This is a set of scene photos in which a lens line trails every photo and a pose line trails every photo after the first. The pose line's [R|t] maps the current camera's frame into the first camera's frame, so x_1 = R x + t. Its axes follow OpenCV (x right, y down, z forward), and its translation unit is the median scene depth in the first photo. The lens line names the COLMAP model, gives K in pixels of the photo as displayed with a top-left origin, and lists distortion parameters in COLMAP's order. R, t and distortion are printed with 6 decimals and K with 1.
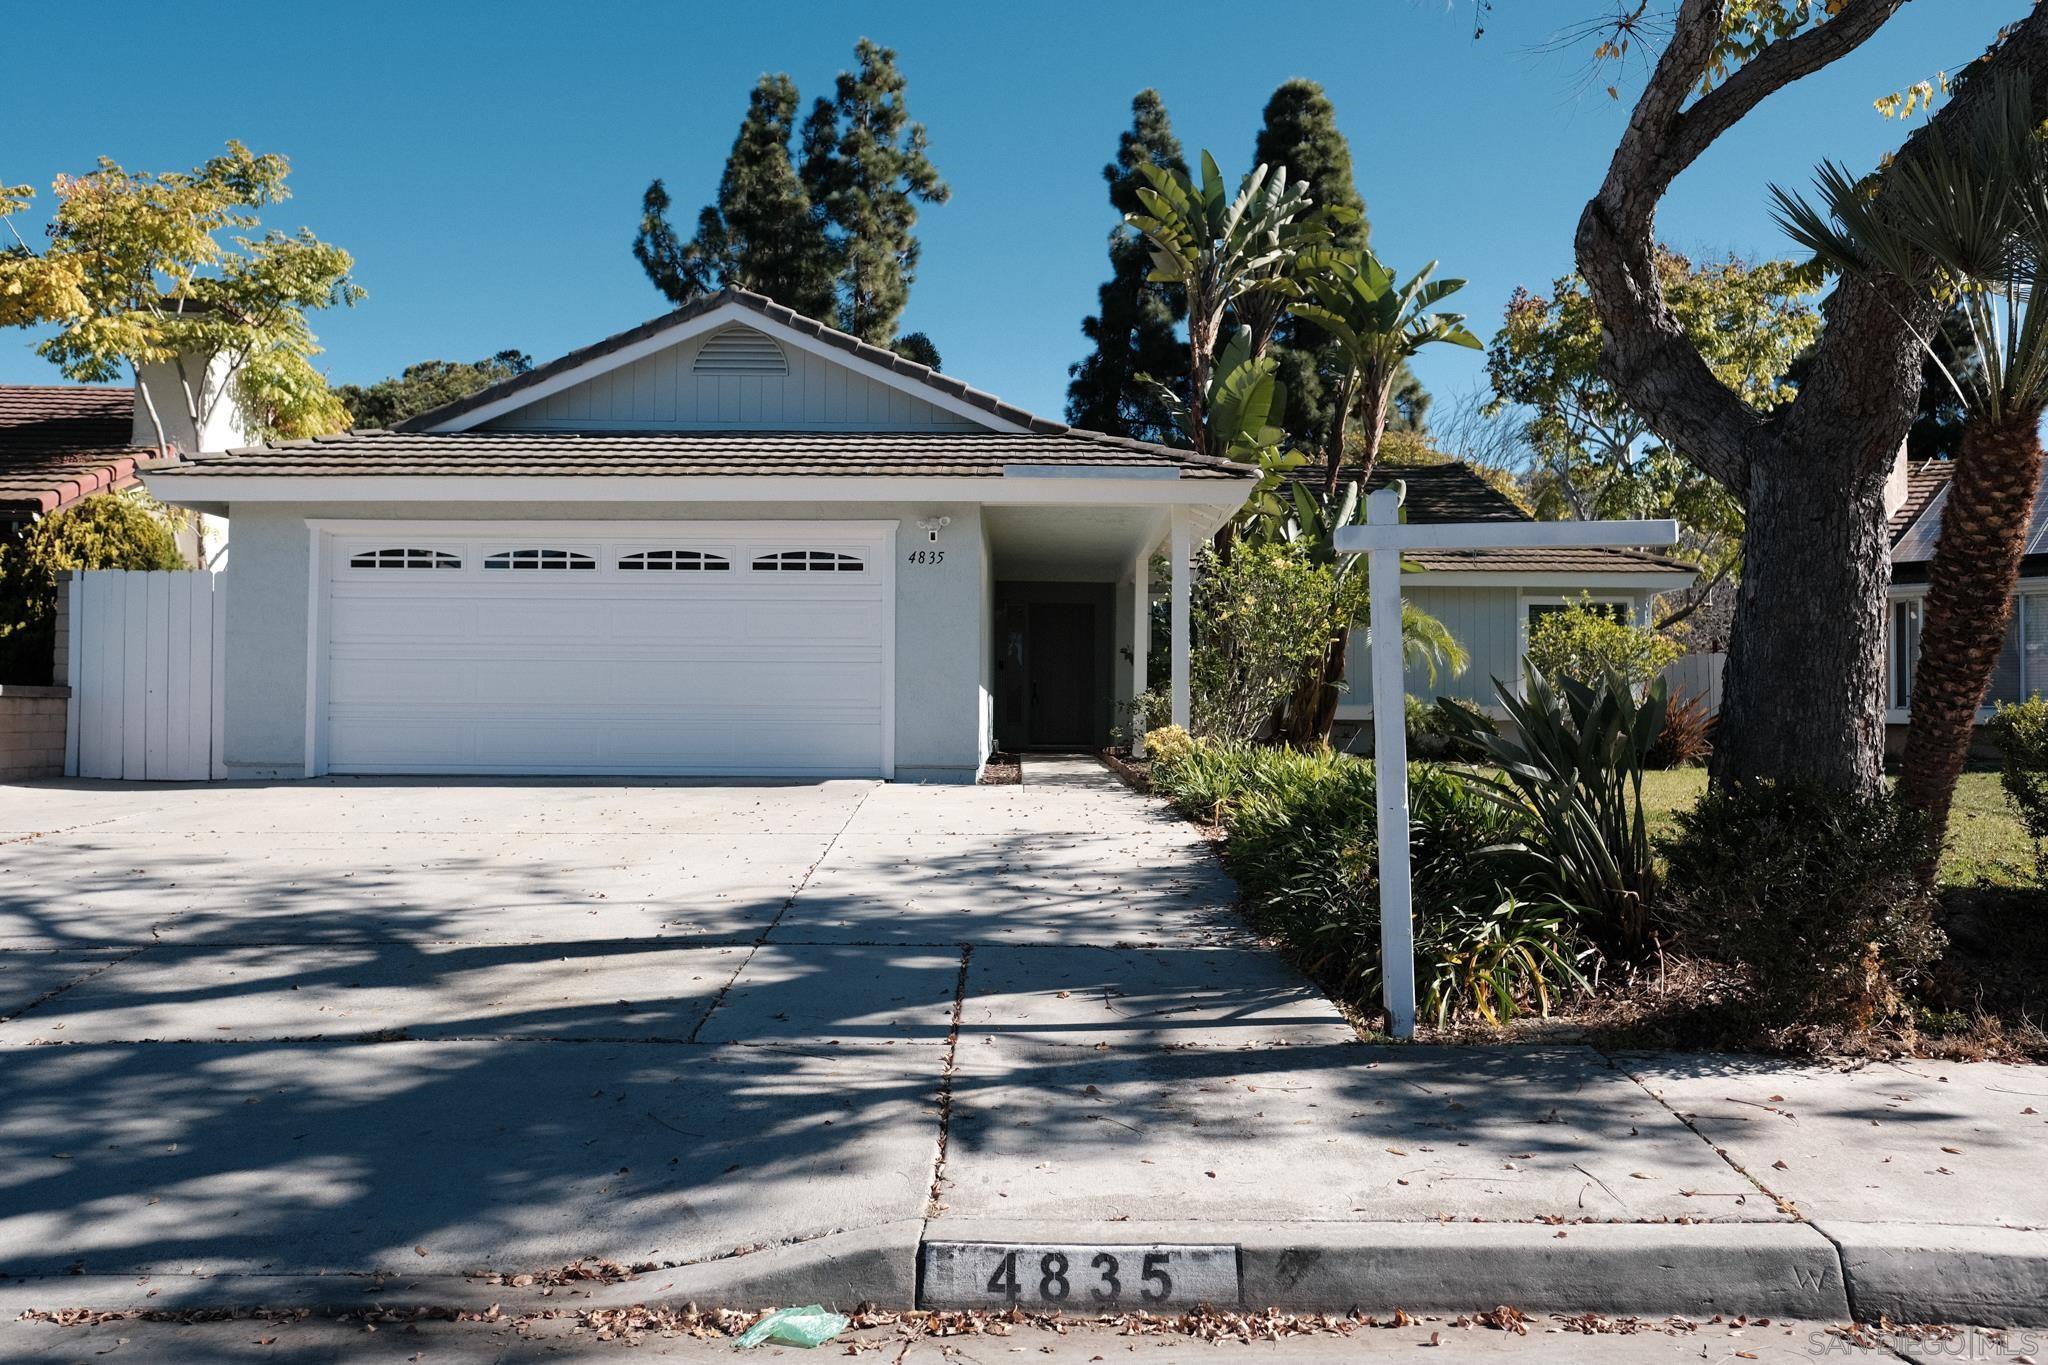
lens RADIAL K [[1434.6, 0, 1019.7], [0, 1434.6, 685.6], [0, 0, 1]] dist [-0.015886, 0.007700]
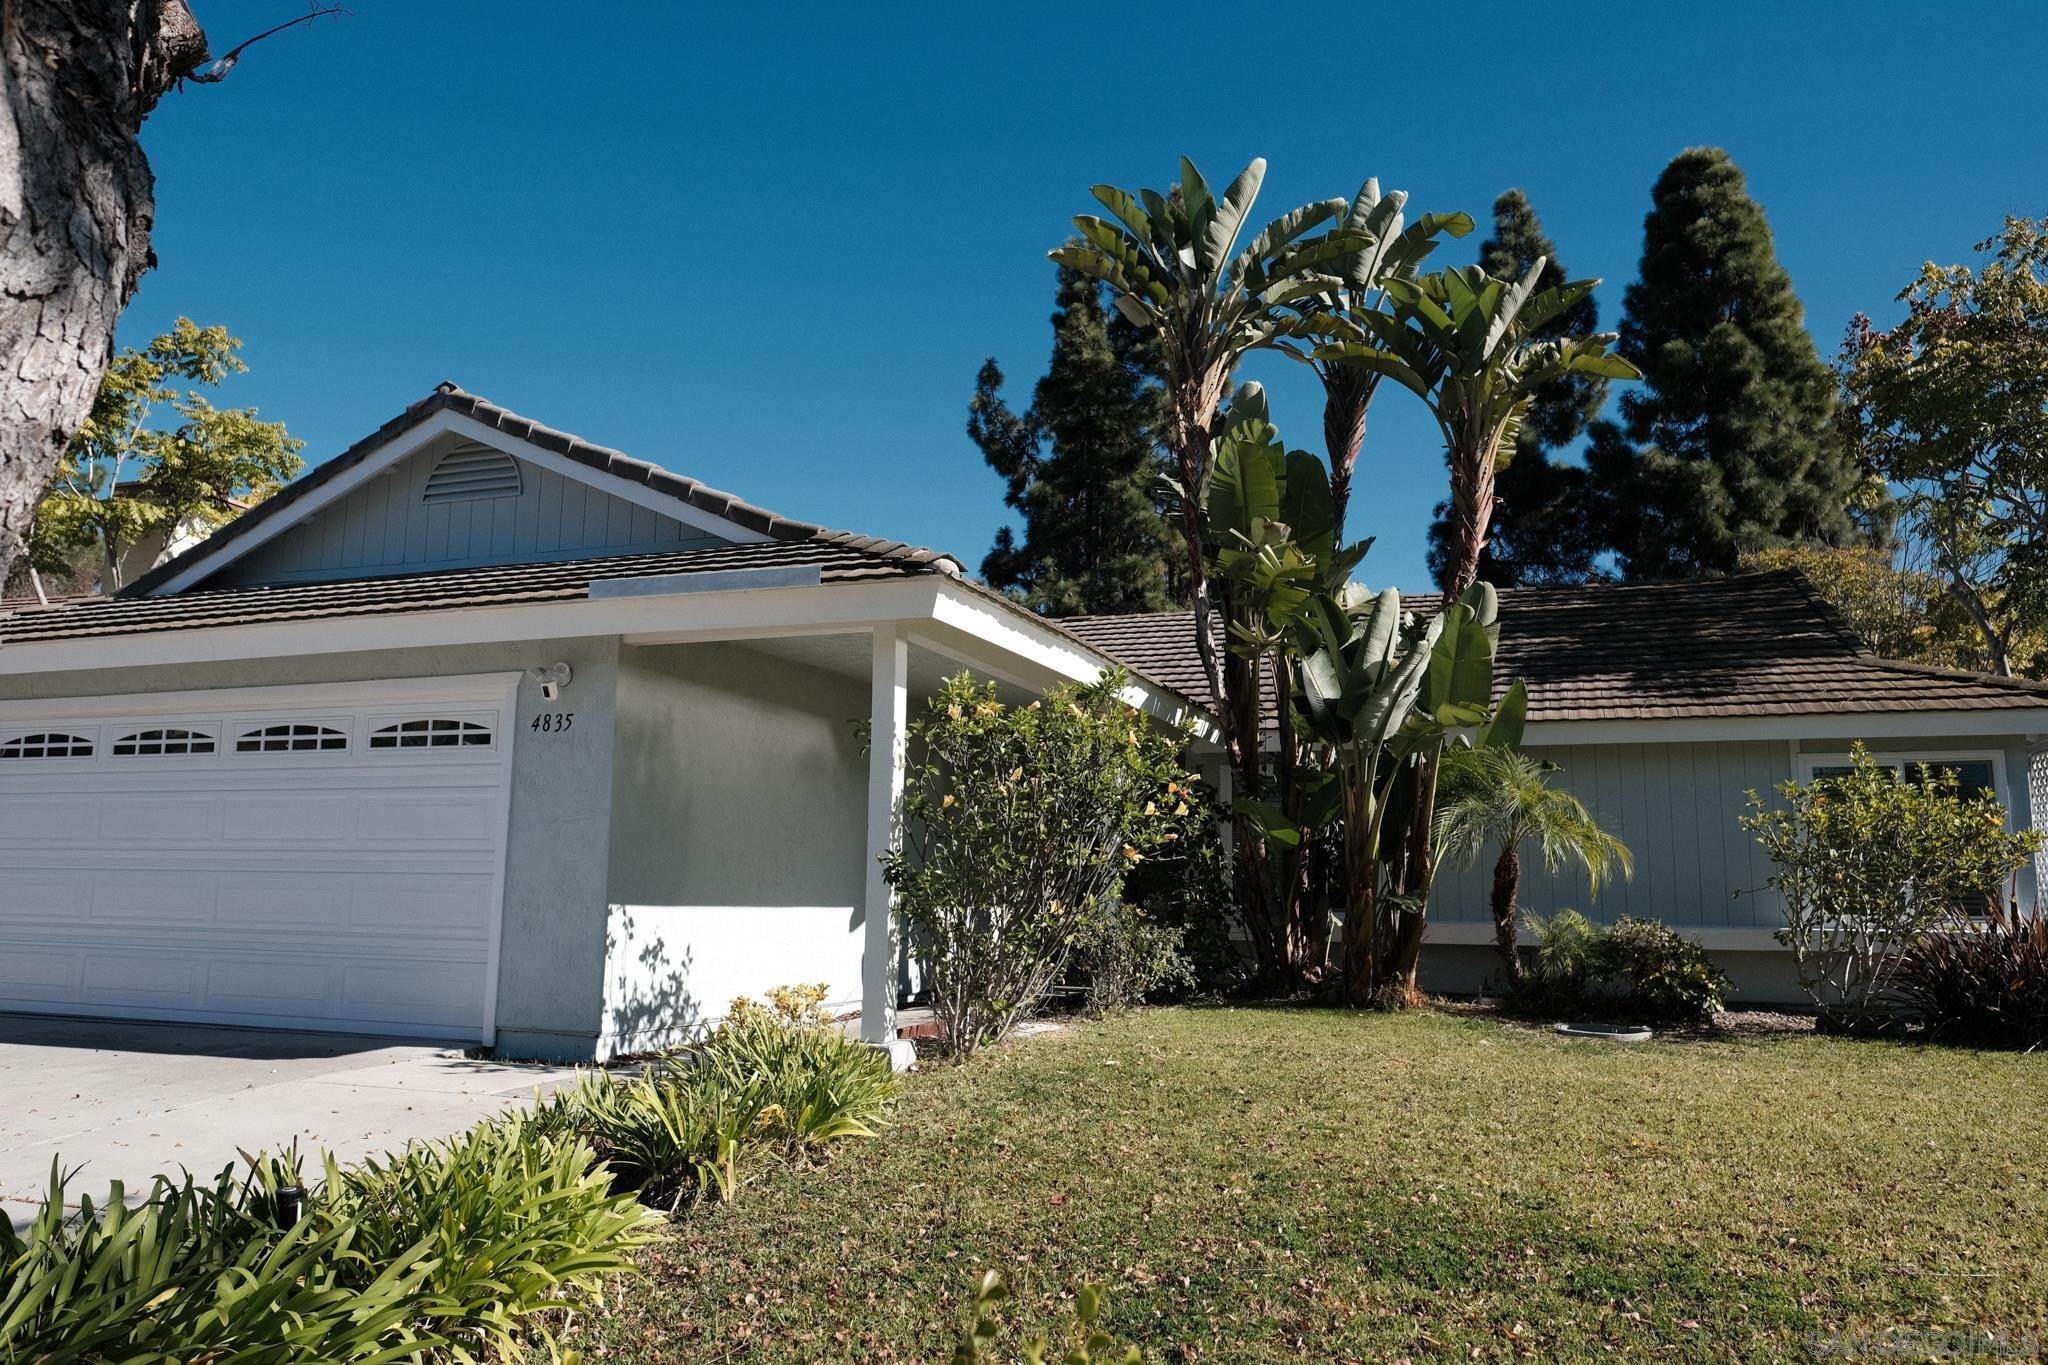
lens RADIAL K [[1434.6, 0, 1019.7], [0, 1434.6, 685.6], [0, 0, 1]] dist [-0.015886, 0.007700]
pose [[0.934932, -0.044980, -0.351963, 0.107479], [0.000587, 0.992127, -0.125232, -0.005420], [0.354825, 0.116877, 0.927598, 0.118630]]
